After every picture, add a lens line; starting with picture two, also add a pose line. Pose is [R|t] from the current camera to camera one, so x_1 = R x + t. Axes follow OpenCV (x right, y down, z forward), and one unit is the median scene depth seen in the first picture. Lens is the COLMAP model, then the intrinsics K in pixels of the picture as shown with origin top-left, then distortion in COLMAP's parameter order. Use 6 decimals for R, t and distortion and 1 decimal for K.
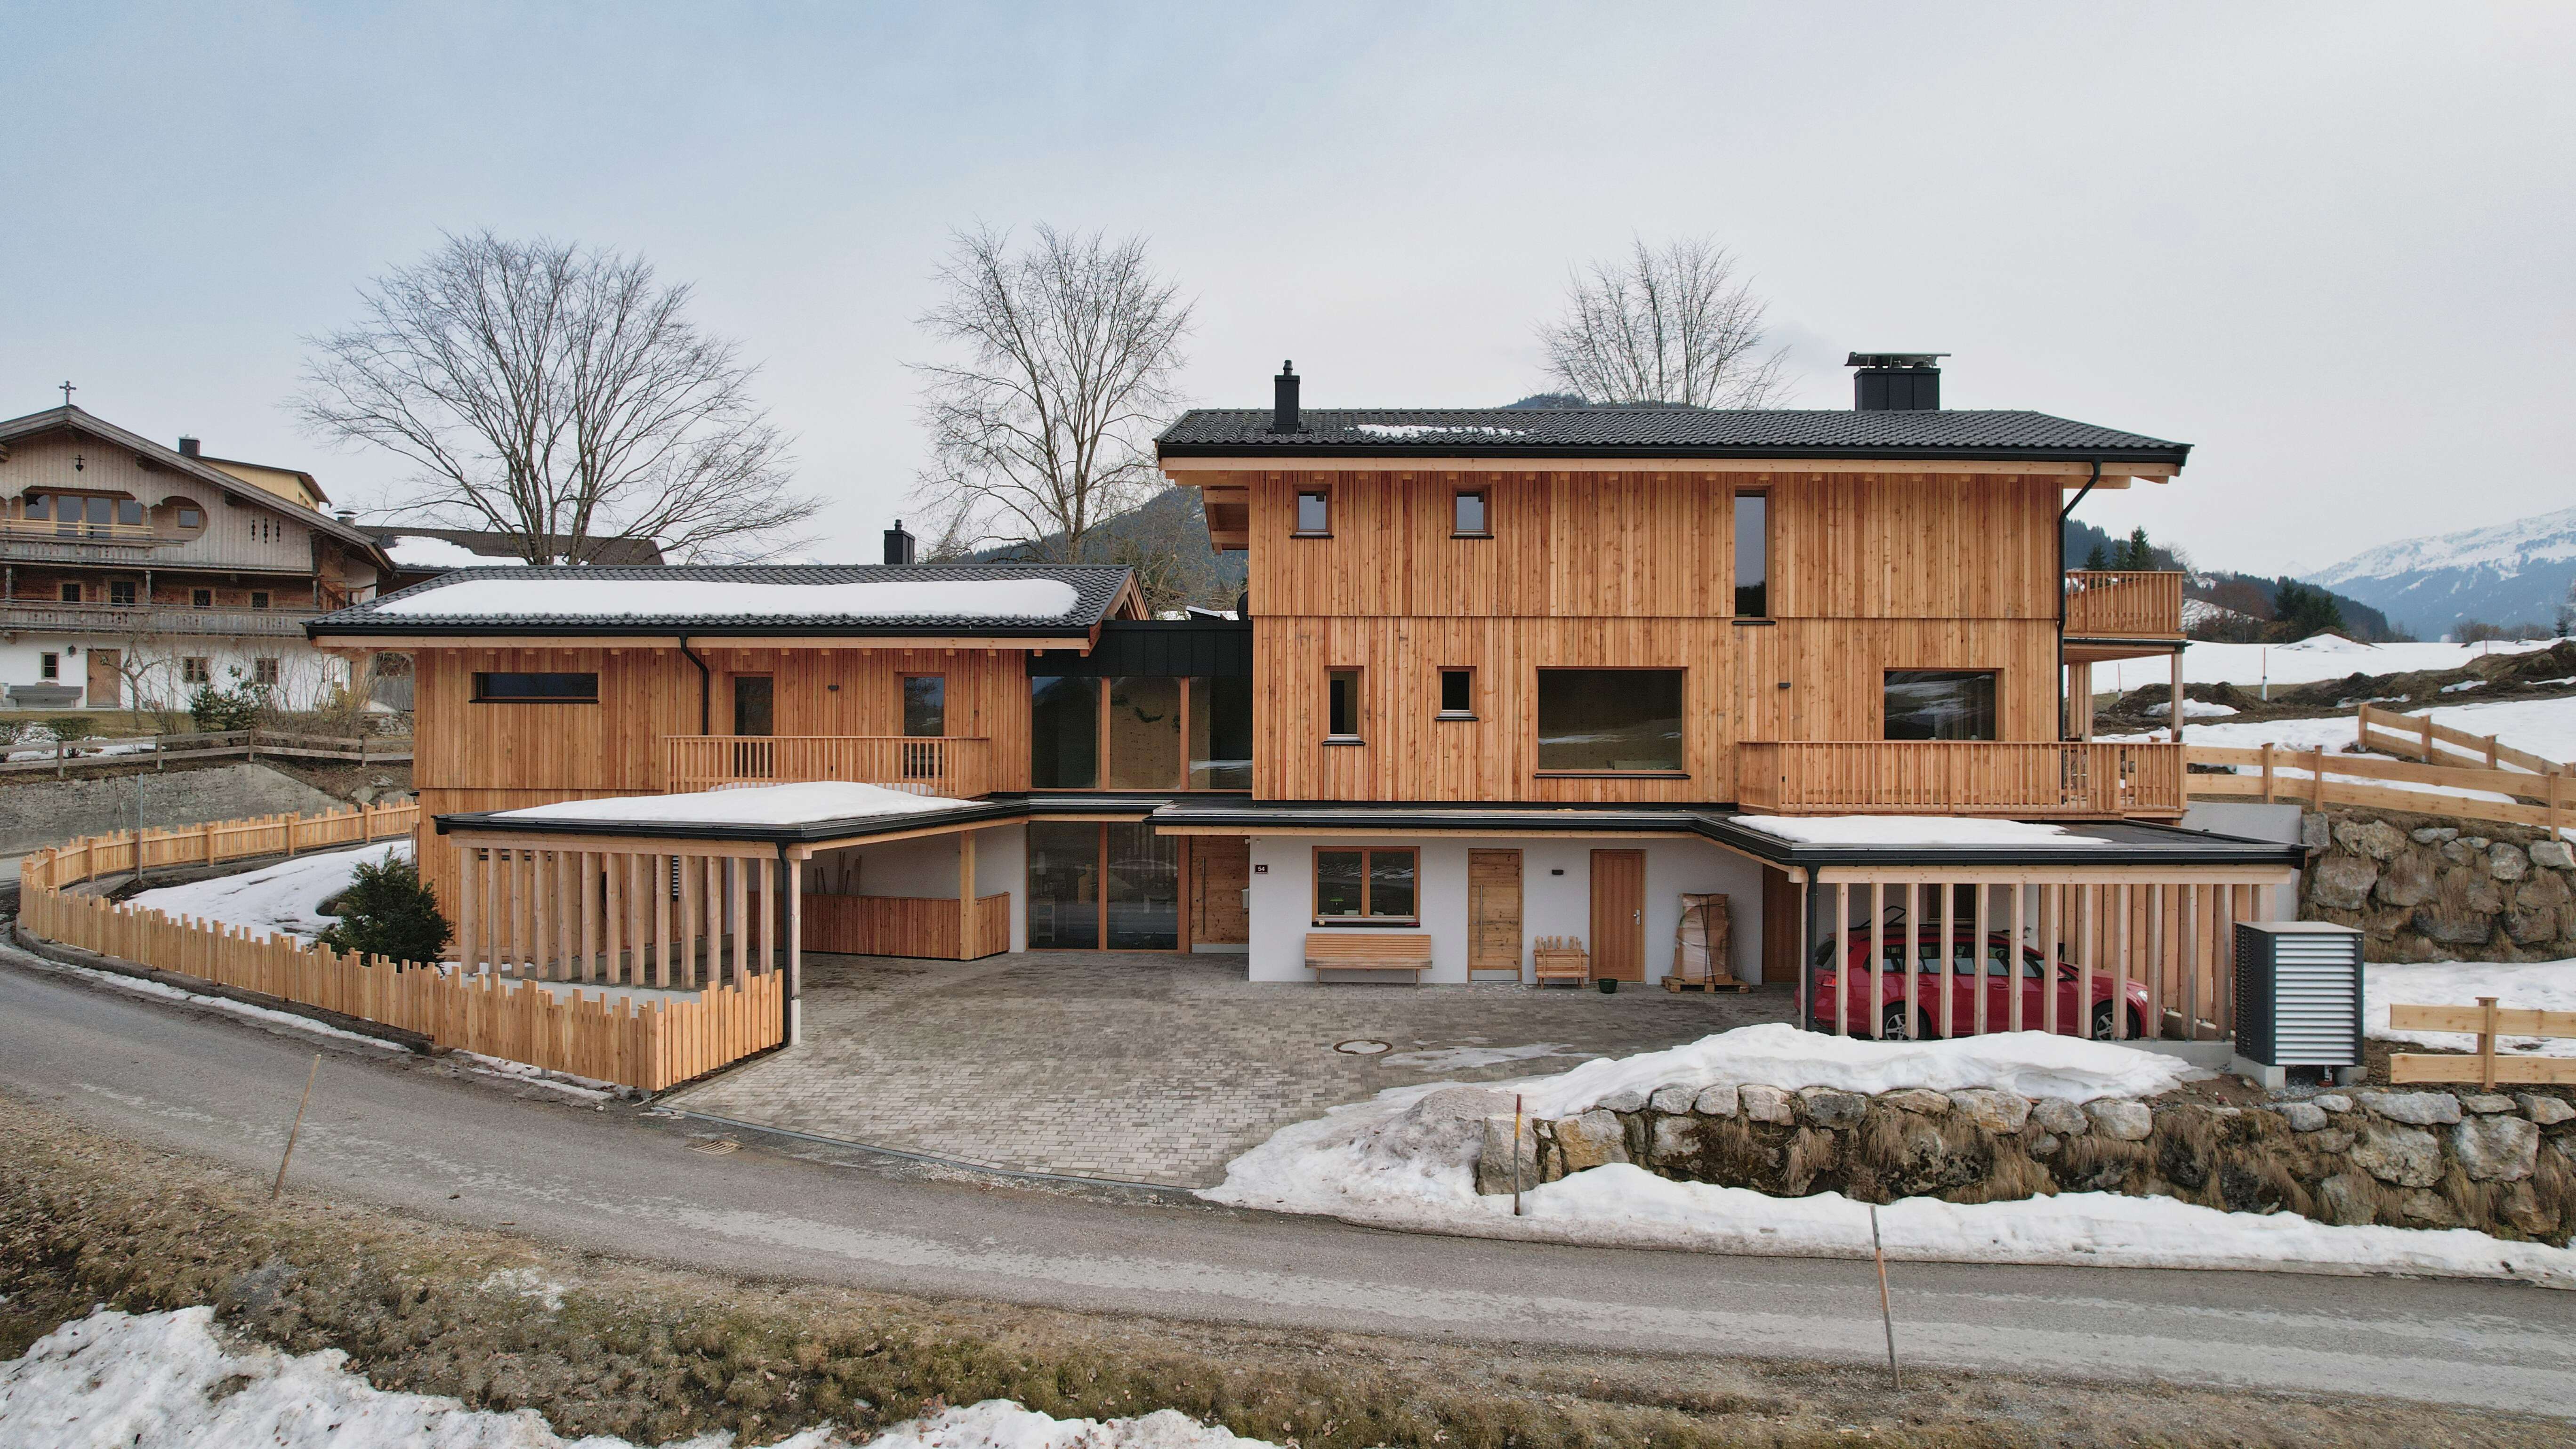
lens RADIAL K [[1642.3, 0, 1295.8], [0, 1642.3, 723.7], [0, 0, 1]] dist [-0.078561, 0.068512]
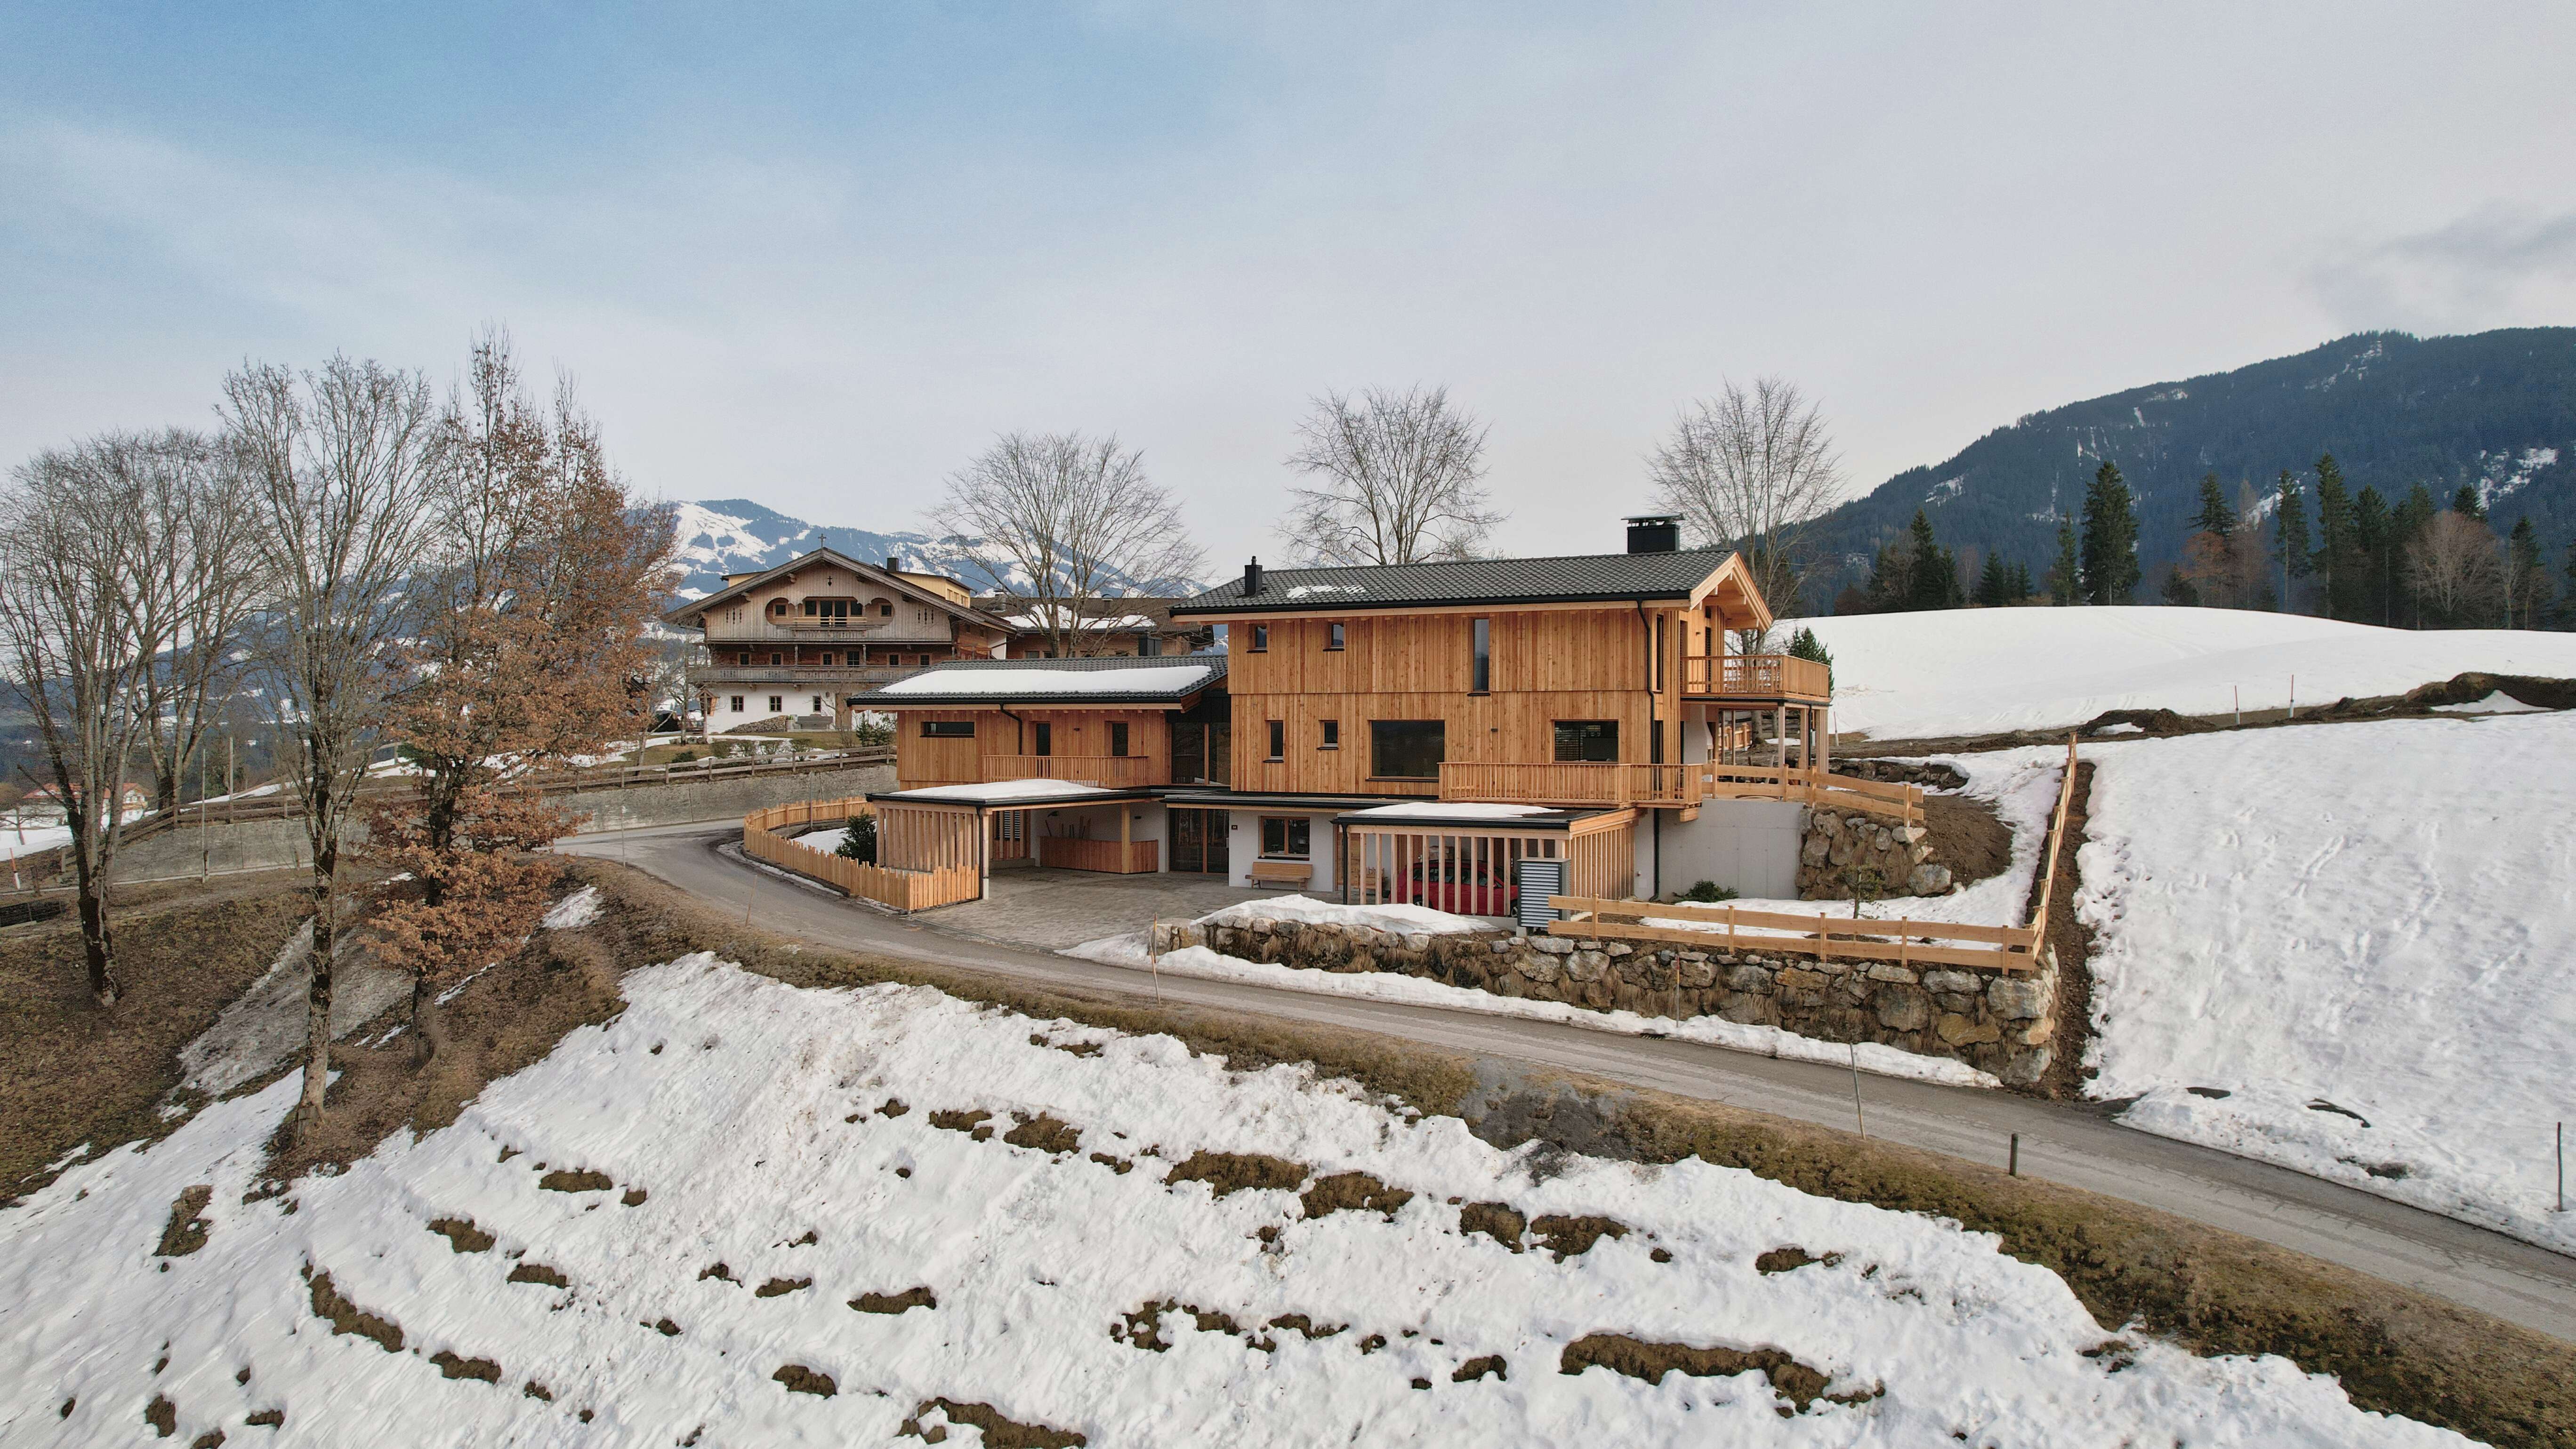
lens RADIAL K [[1642.3, 0, 1295.8], [0, 1642.3, 723.7], [0, 0, 1]] dist [-0.078561, 0.068512]
pose [[0.905020, -0.004486, -0.425345, 0.854309], [0.005479, 0.999984, 0.001112, -0.033226], [0.425333, -0.003337, 0.905031, -0.691793]]
